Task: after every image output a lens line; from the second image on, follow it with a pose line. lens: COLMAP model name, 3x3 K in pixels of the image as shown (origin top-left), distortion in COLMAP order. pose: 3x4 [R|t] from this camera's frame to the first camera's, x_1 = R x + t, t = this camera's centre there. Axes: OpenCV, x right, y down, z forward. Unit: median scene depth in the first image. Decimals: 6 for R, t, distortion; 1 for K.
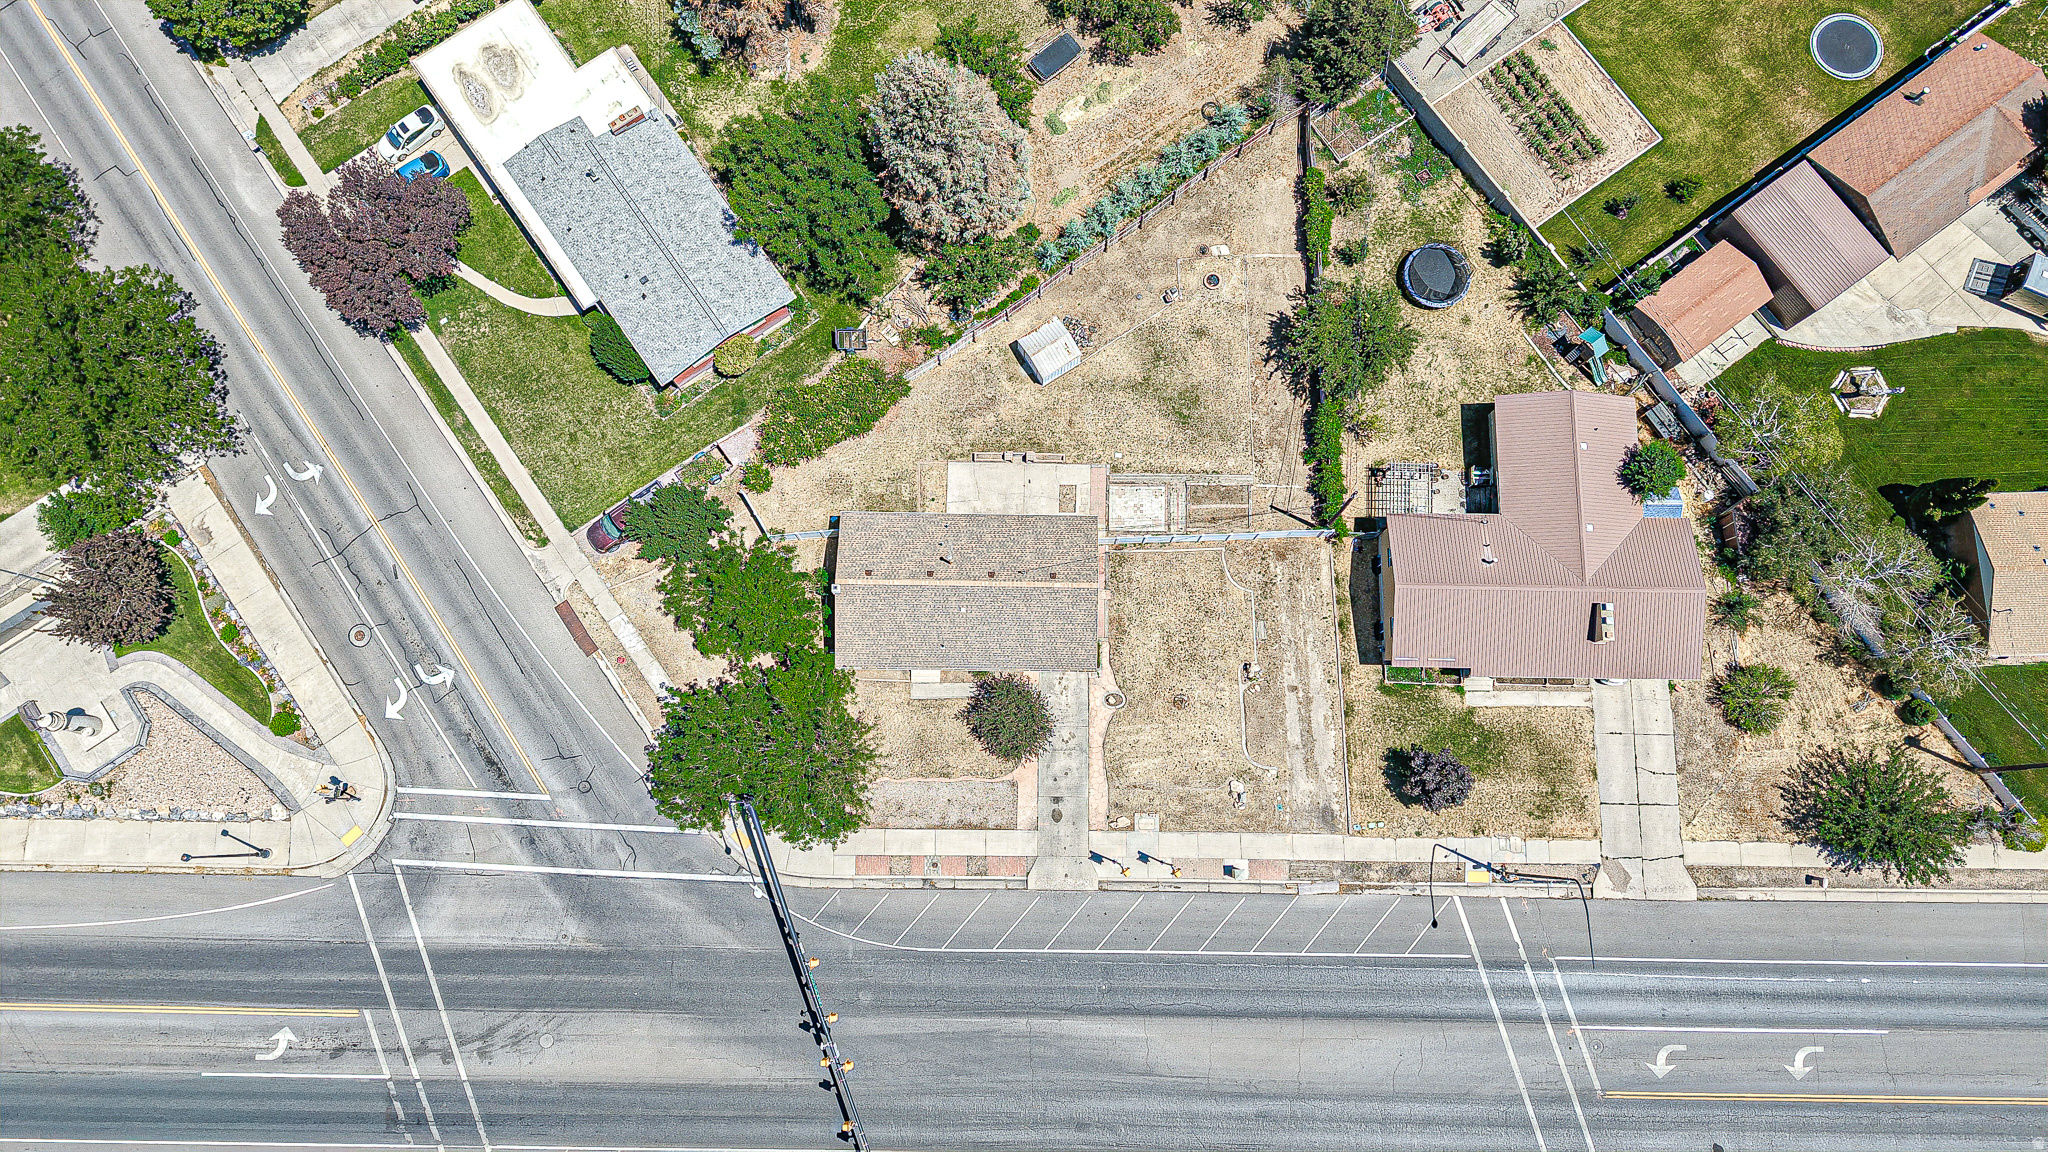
lens RADIAL K [[1524.9, 0, 1024.4], [0, 1524.9, 627.5], [0, 0, 1]] dist [0.053910, -0.096320]
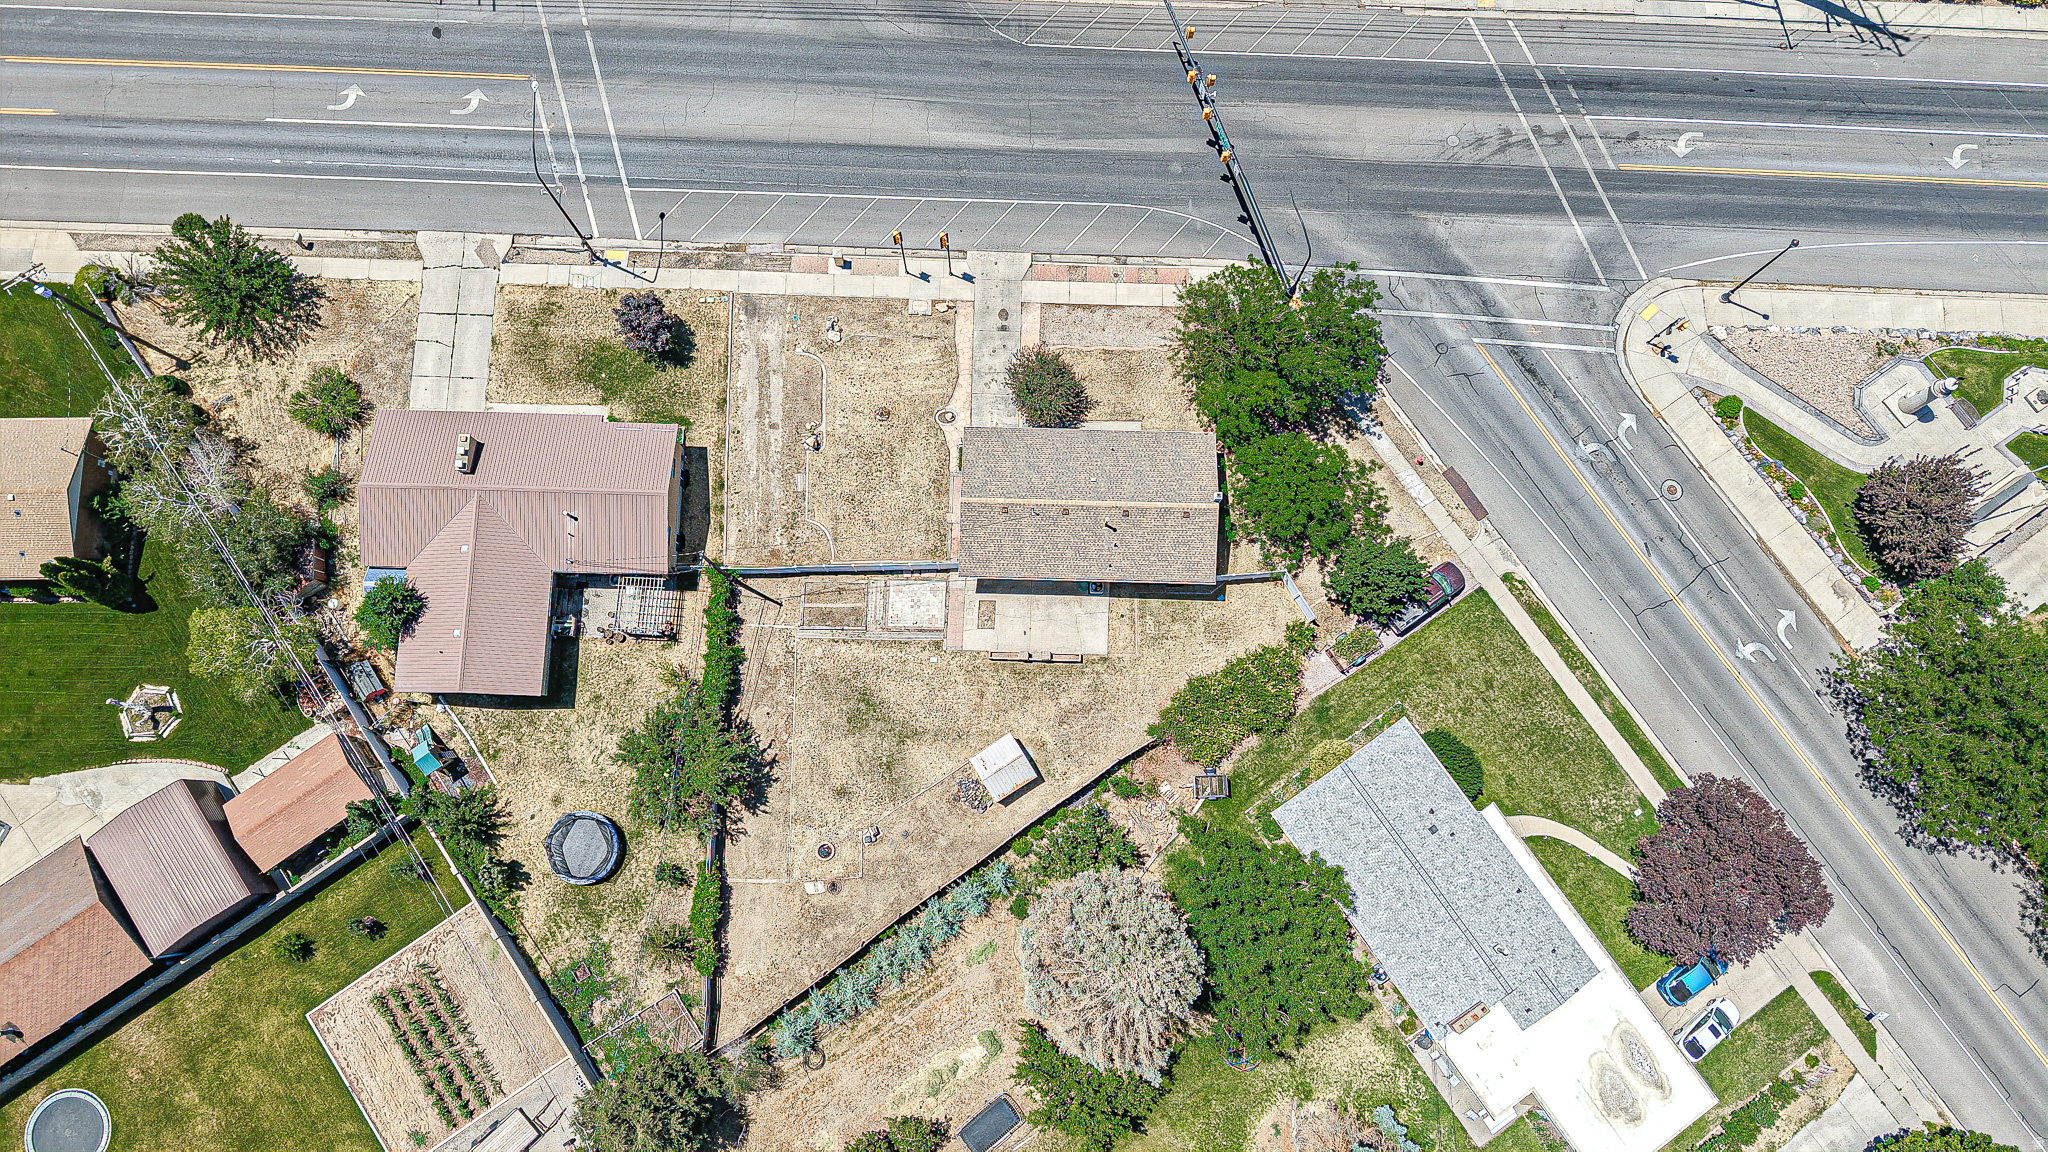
lens RADIAL K [[1524.9, 0, 1025.8], [0, 1524.9, 614.8], [0, 0, 1]] dist [0.053910, -0.096320]
pose [[-0.999645, -0.016094, -0.021223, 0.024073], [0.006466, -0.919608, 0.392783, -0.476404], [-0.025838, 0.392507, 0.919386, 0.089440]]
